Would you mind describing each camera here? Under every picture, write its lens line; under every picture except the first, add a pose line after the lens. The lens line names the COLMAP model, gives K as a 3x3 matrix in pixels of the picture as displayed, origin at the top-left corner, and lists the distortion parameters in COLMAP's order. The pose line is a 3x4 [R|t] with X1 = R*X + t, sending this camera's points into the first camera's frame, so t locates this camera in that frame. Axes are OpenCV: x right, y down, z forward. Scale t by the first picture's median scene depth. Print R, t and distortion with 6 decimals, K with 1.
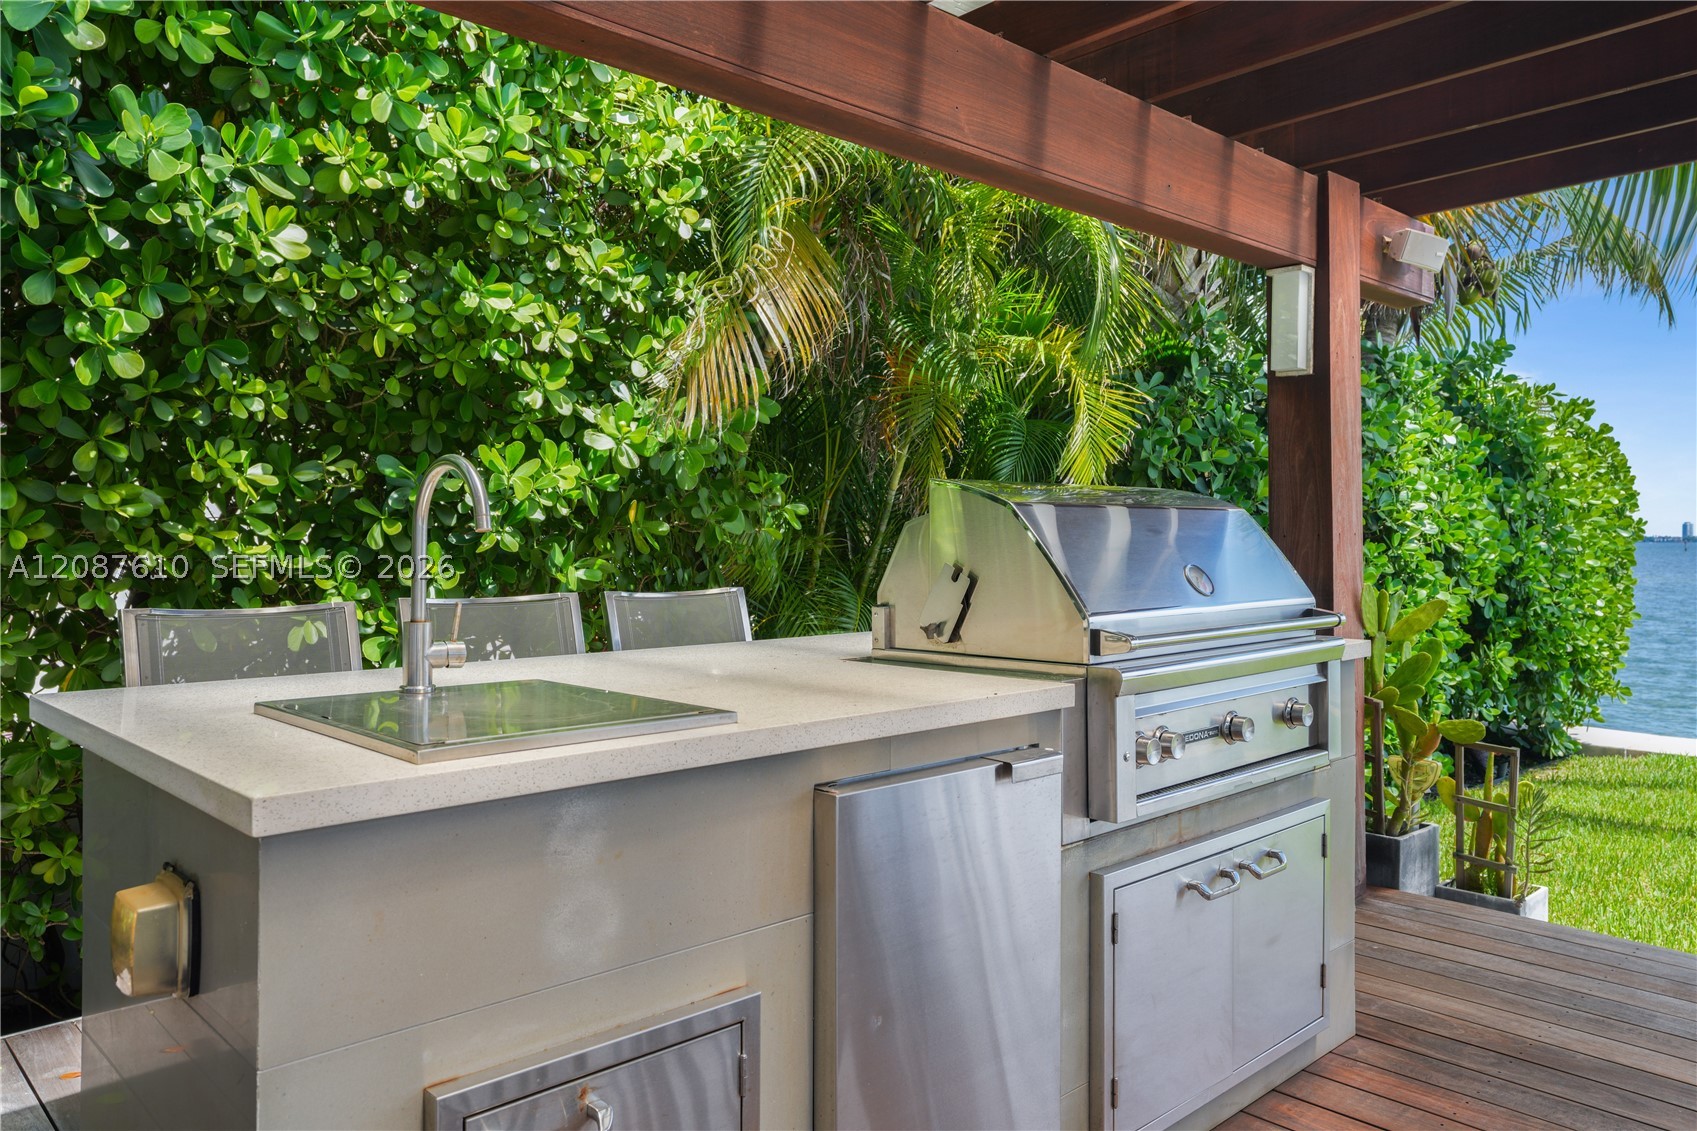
lens RADIAL K [[1194.1, 0, 849.8], [0, 1194.1, 546.7], [0, 0, 1]] dist [0.006993, 0.001526]
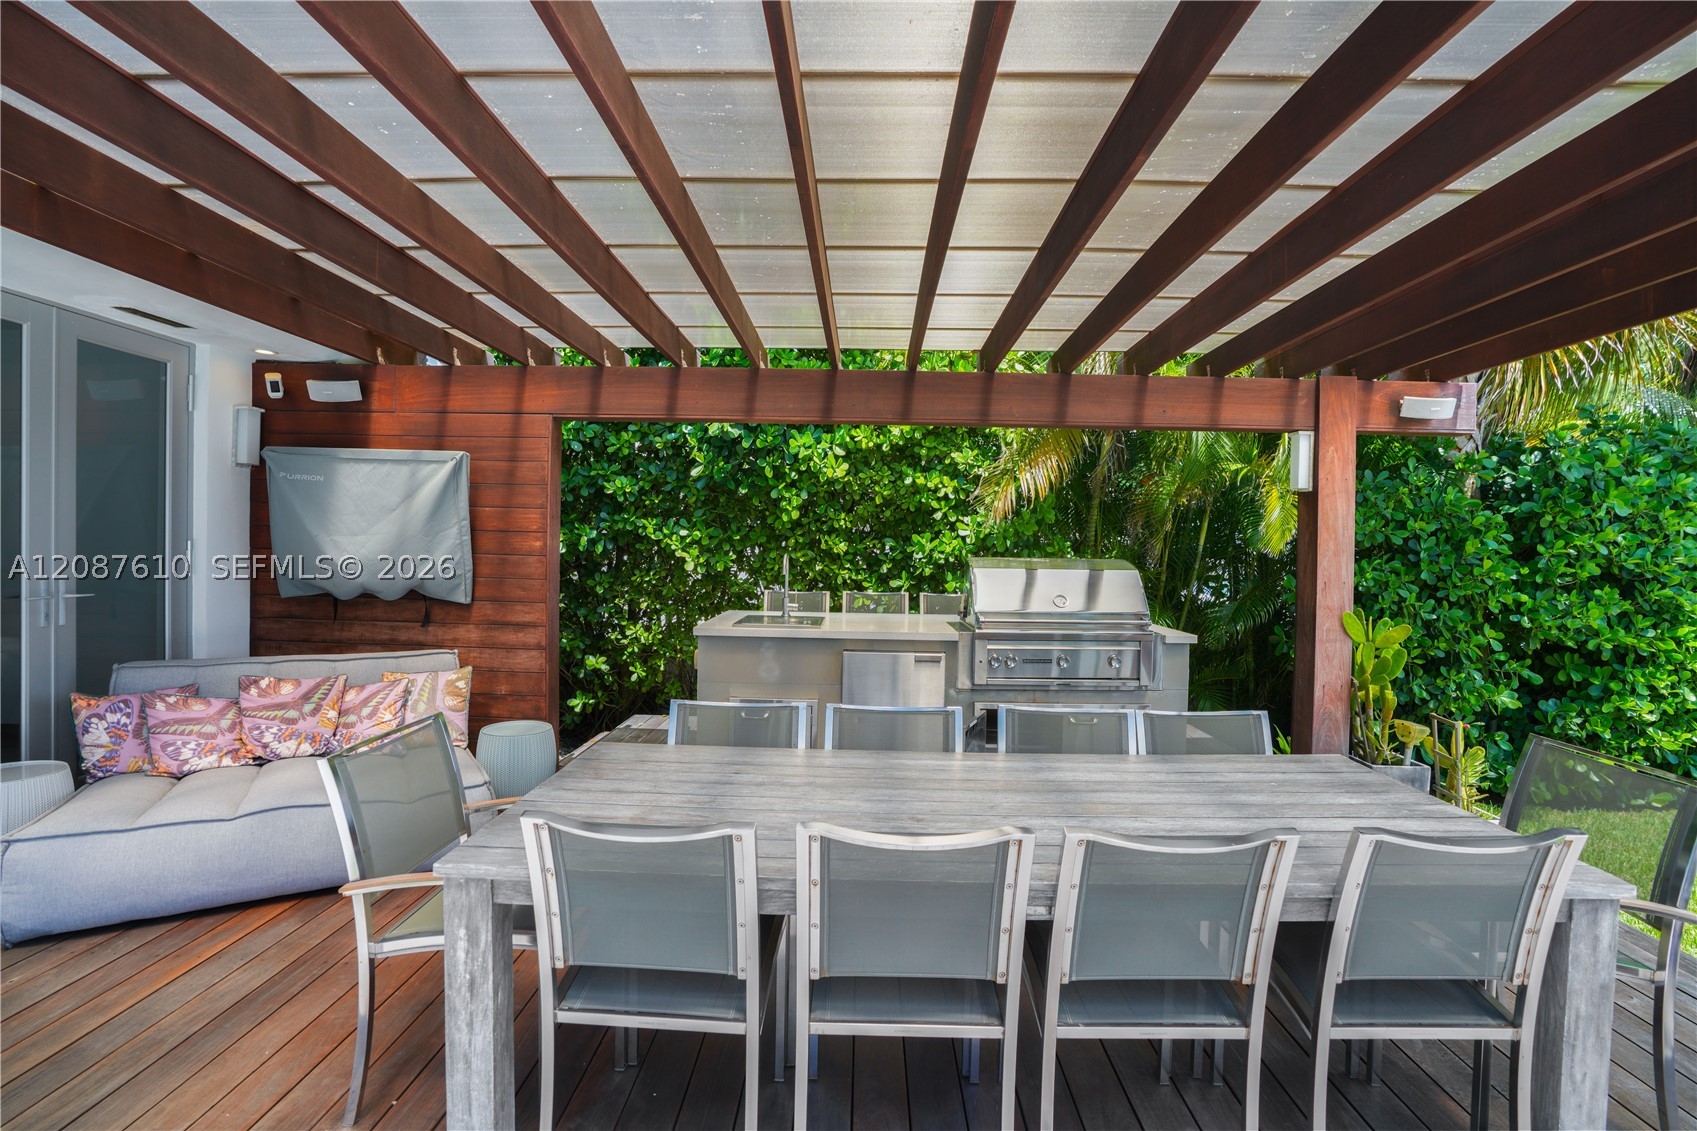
lens RADIAL K [[767.5, 0, 854.7], [0, 767.5, 567.4], [0, 0, 1]] dist [-0.058934, 0.018971]
pose [[0.717830, 0.030802, -0.695537, 0.828635], [-0.021827, 0.999525, 0.021738, -0.050465], [0.695876, -0.000423, 0.718162, -0.324553]]
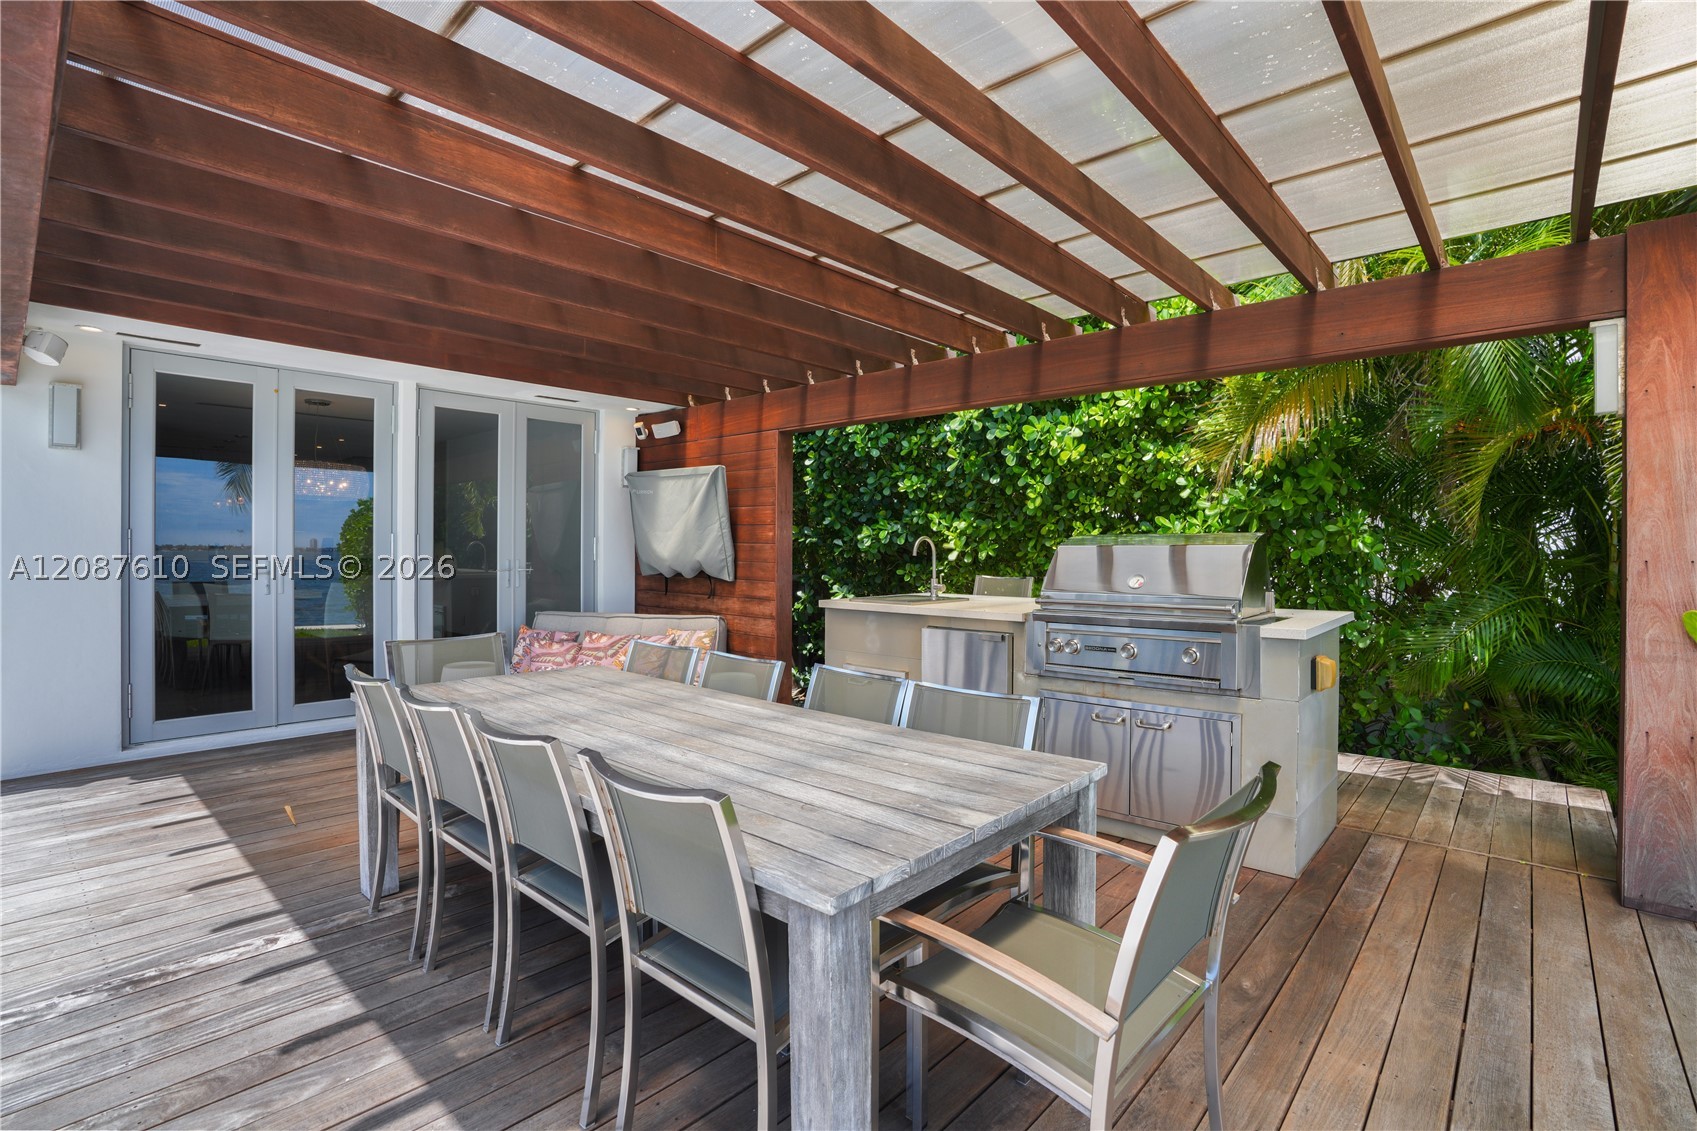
lens RADIAL K [[779.2, 0, 882.6], [0, 779.2, 560.0], [0, 0, 1]] dist [-0.054892, 0.023527]
pose [[0.108057, 0.016004, -0.994016, 1.228613], [-0.006496, 0.999860, 0.015392, -0.021055], [0.994124, 0.004794, 0.108146, 0.318007]]
